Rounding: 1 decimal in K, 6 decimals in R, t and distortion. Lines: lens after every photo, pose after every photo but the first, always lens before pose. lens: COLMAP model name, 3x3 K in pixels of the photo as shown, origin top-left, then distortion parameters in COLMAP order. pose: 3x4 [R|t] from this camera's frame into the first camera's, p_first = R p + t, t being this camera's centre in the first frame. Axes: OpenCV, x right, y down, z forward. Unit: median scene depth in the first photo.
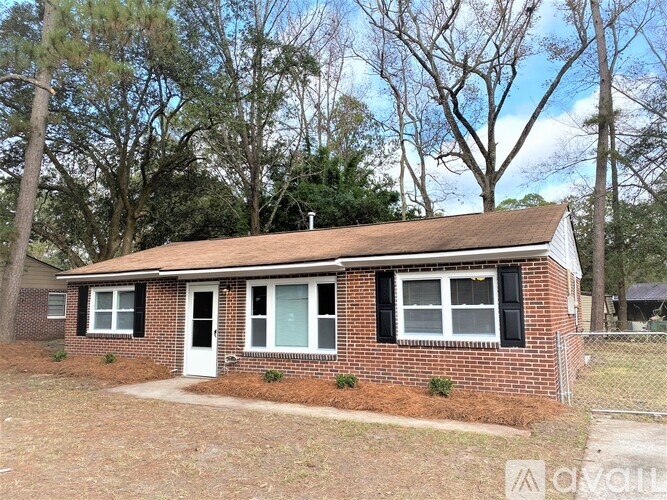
lens RADIAL K [[500.1, 0, 333.5], [0, 500.1, 250.0], [0, 0, 1]] dist [0.079355, -0.143905]
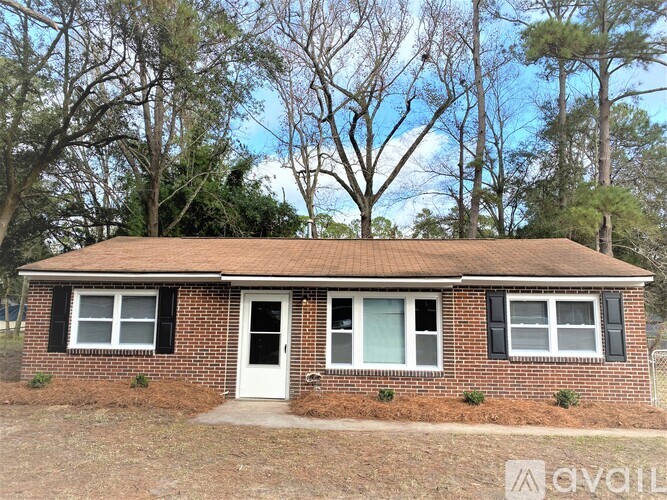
lens RADIAL K [[500.1, 0, 333.5], [0, 500.1, 250.0], [0, 0, 1]] dist [0.079355, -0.143905]
pose [[0.898626, 0.081485, 0.431081, -0.581875], [-0.073049, 0.996674, -0.036118, 0.017461], [-0.432590, 0.000966, 0.901590, 0.168140]]
